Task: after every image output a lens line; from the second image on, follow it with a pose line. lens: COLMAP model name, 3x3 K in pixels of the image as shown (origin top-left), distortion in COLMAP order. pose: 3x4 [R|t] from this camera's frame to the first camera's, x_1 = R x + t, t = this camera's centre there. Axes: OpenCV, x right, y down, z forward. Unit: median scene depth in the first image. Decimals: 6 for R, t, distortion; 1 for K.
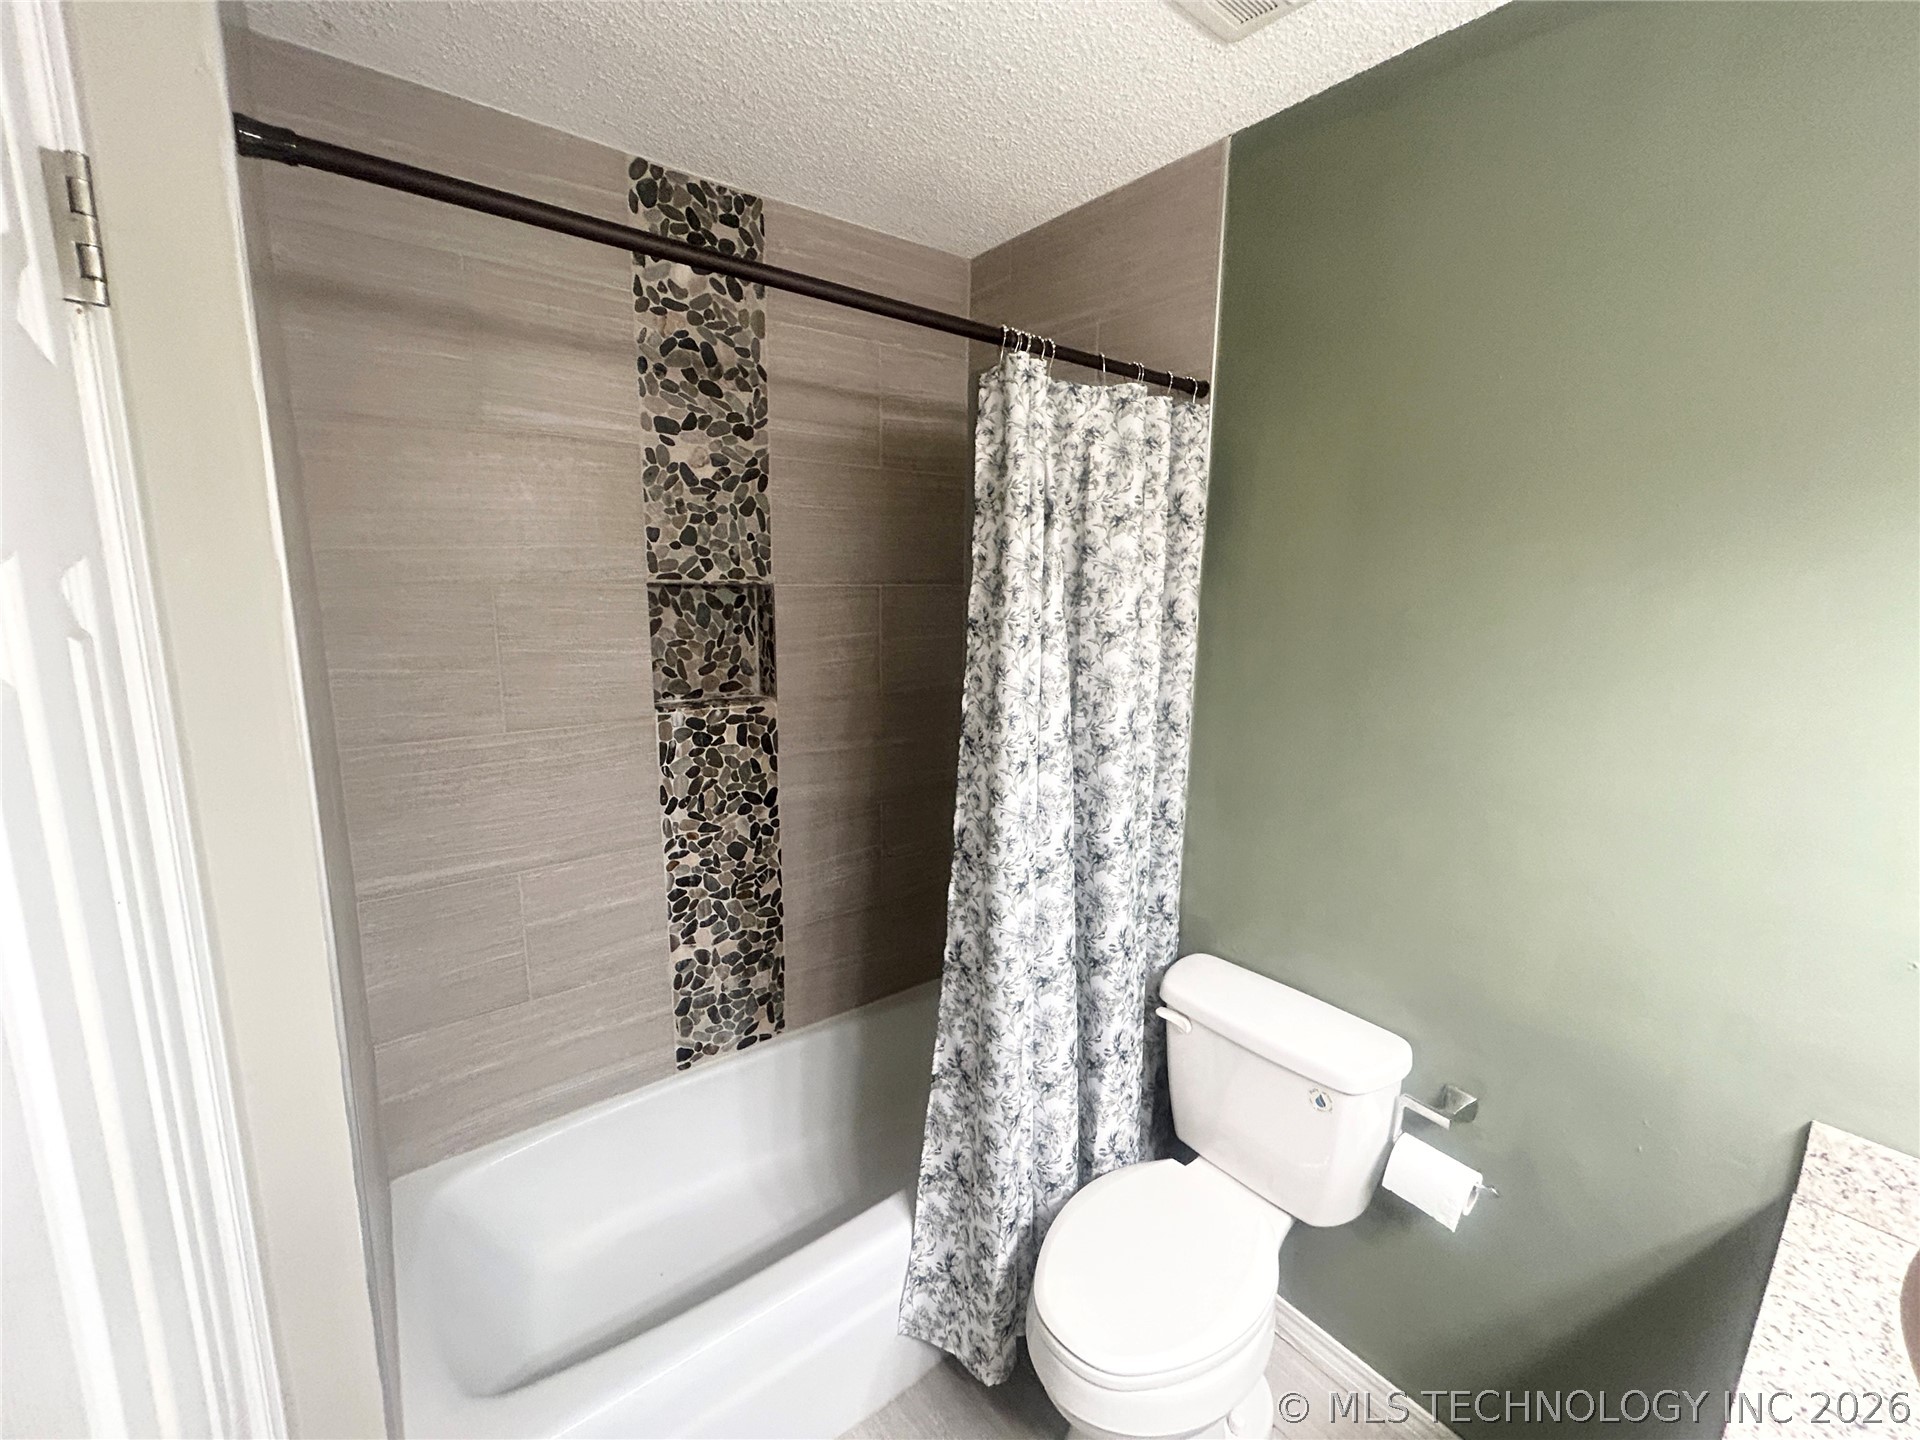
lens RADIAL K [[763.6, 0, 965.0], [0, 763.6, 704.6], [0, 0, 1]] dist [-0.026080, 0.000592]
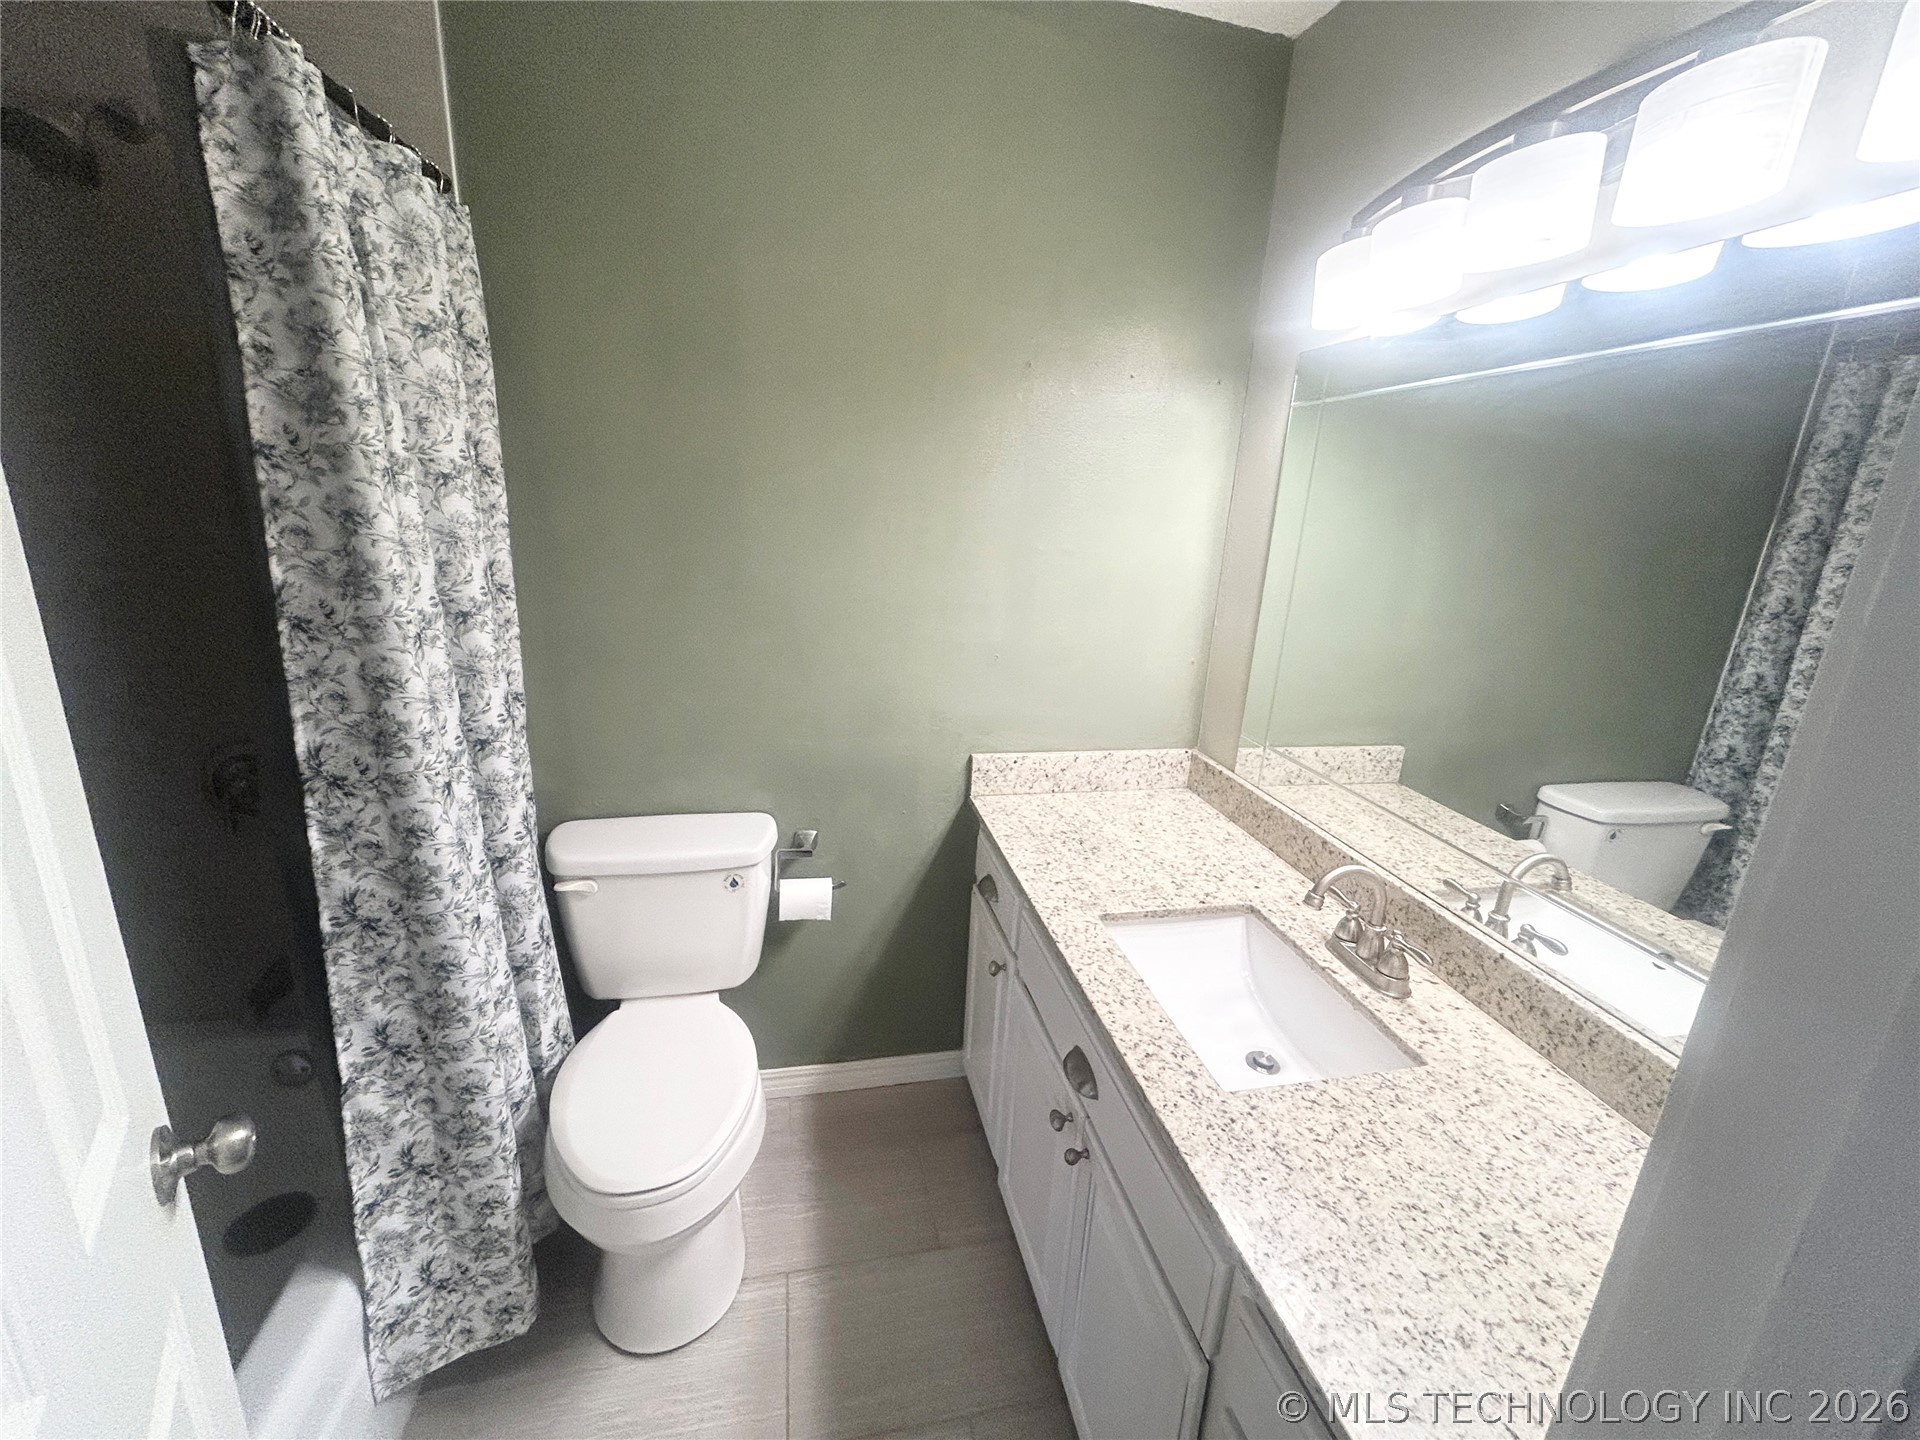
lens RADIAL K [[763.6, 0, 976.3], [0, 763.6, 732.5], [0, 0, 1]] dist [-0.026080, 0.000592]
pose [[0.394533, -0.252893, 0.883396, -0.382266], [0.096452, 0.967468, 0.233884, 0.043689], [-0.913805, -0.007070, 0.406091, 0.141123]]
